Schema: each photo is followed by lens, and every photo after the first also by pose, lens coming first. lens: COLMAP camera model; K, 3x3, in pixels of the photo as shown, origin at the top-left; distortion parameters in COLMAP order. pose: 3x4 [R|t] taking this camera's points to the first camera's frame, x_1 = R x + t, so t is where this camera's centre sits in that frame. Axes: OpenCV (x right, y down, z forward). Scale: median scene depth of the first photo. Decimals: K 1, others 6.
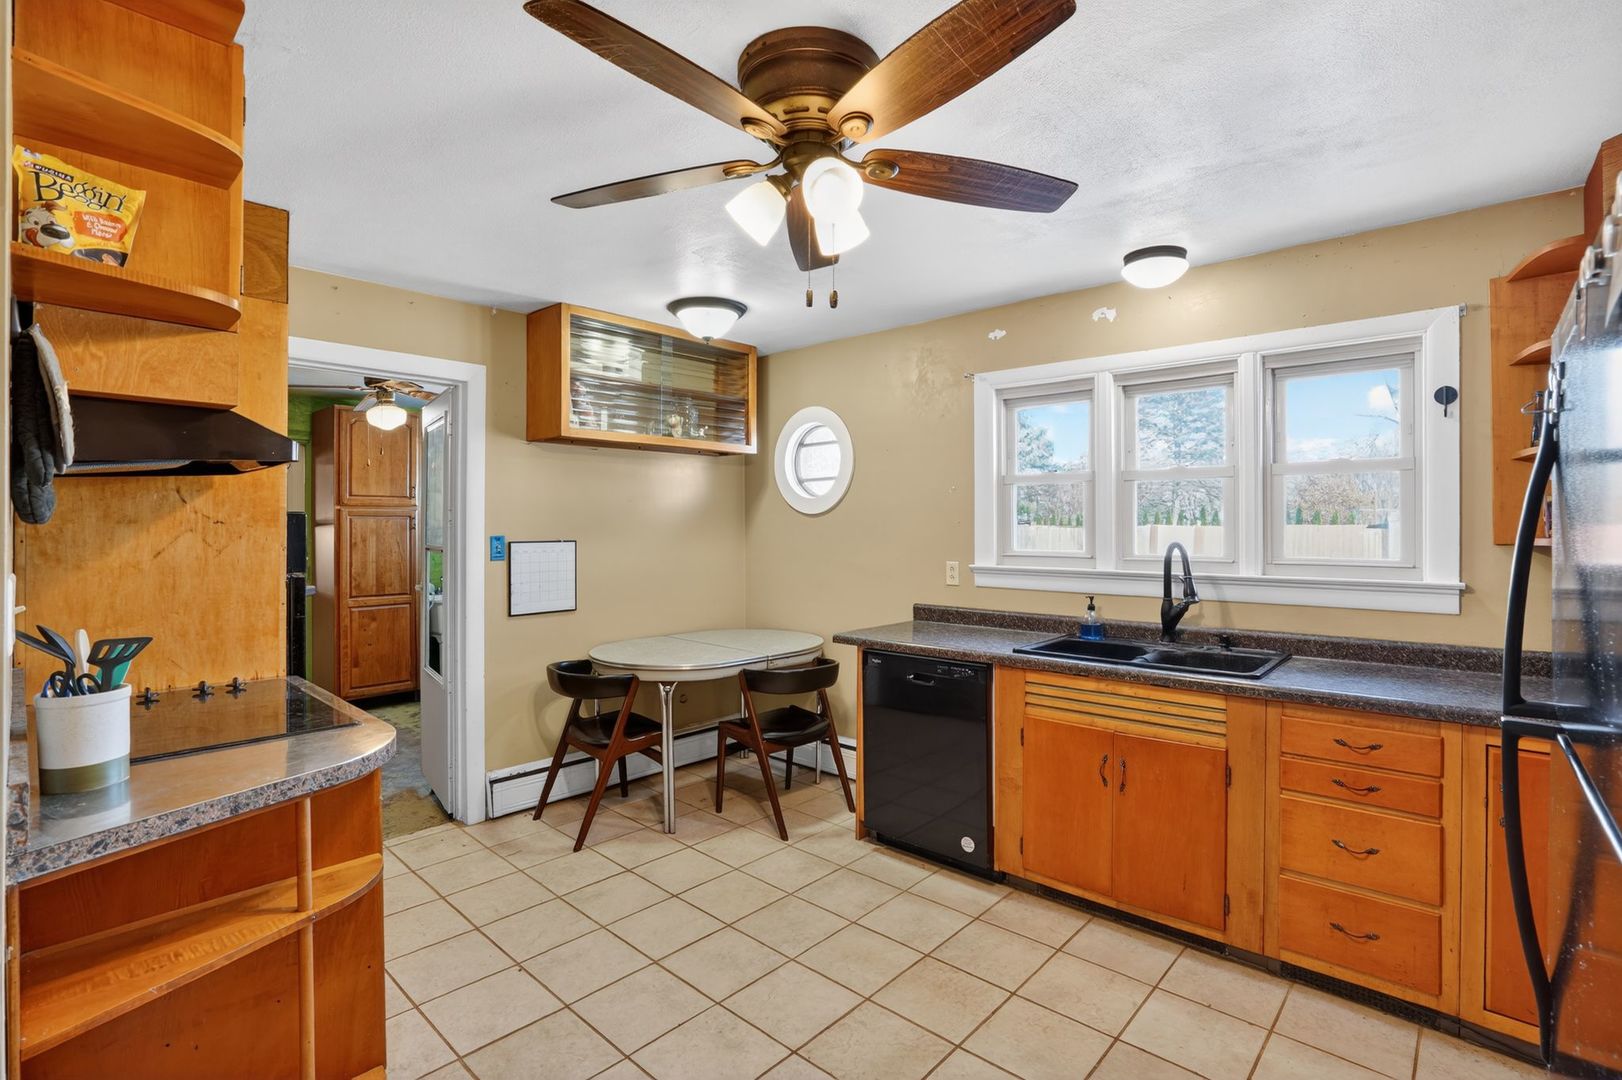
lens RADIAL K [[745.1, 0, 810.0], [0, 745.1, 530.1], [0, 0, 1]] dist [-0.040580, 0.007155]
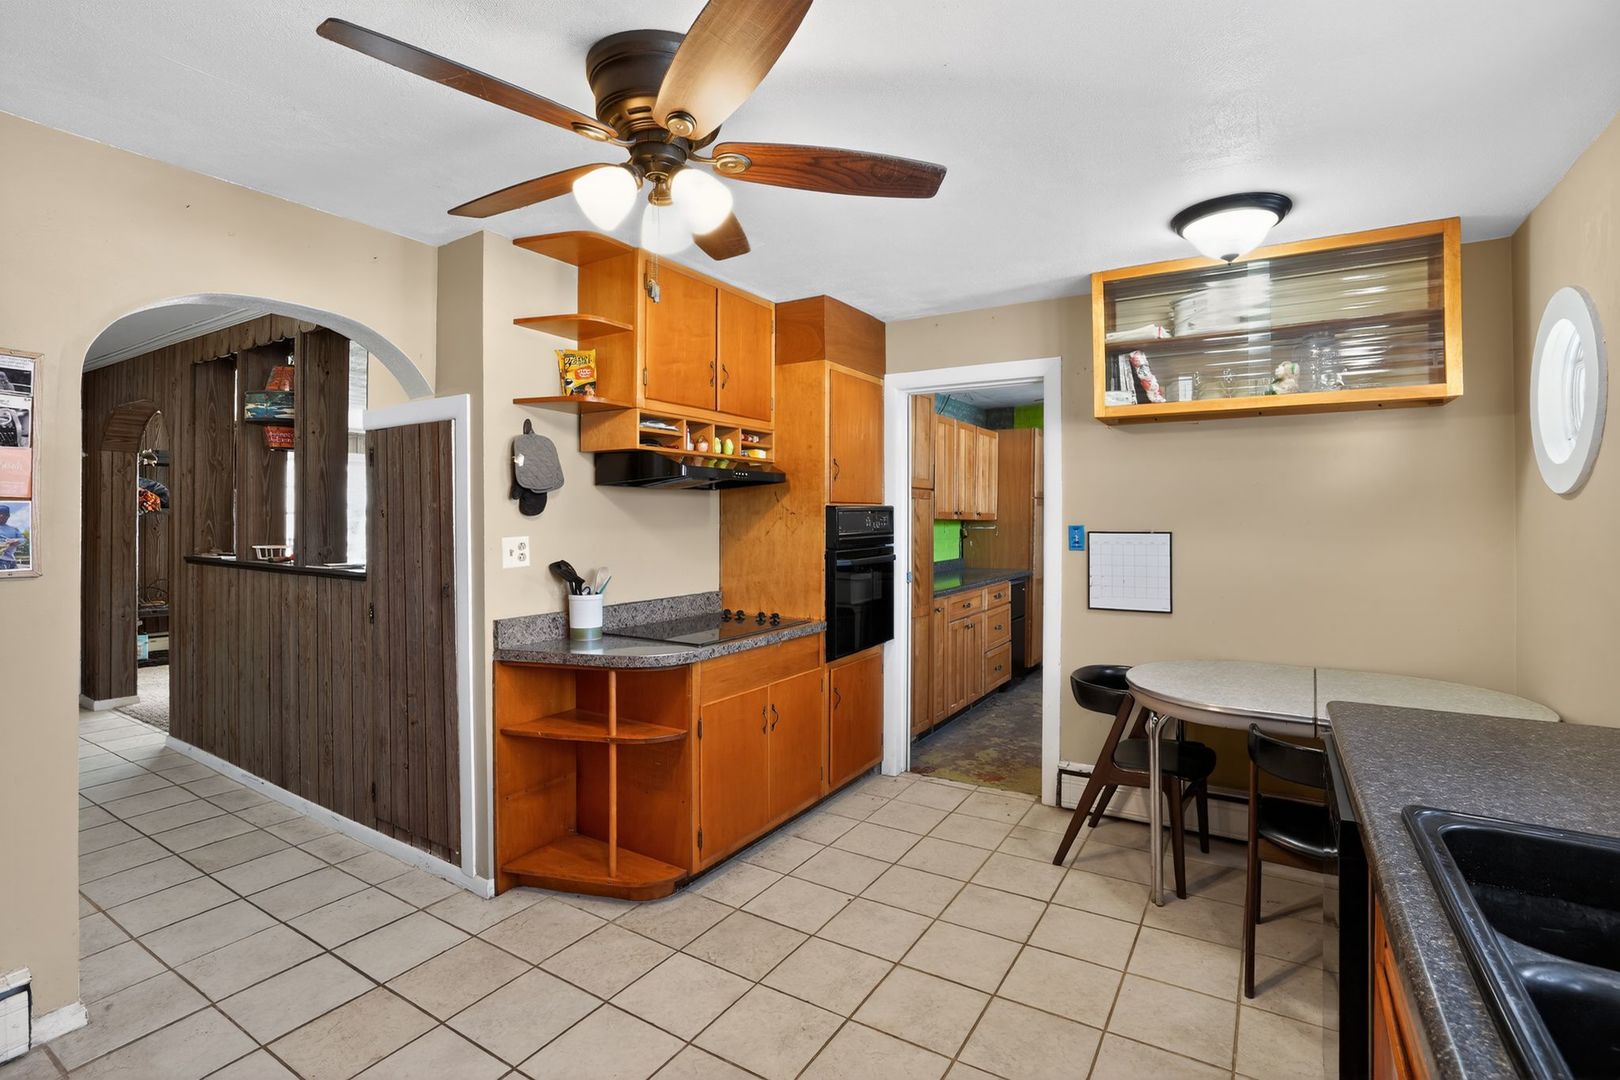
lens RADIAL K [[744.1, 0, 811.3], [0, 744.1, 516.4], [0, 0, 1]] dist [-0.040580, 0.007155]
pose [[0.205350, 0.003252, -0.978683, 0.522448], [-0.004990, 0.999985, 0.002276, -0.005679], [0.978676, 0.004416, 0.205363, 0.498733]]
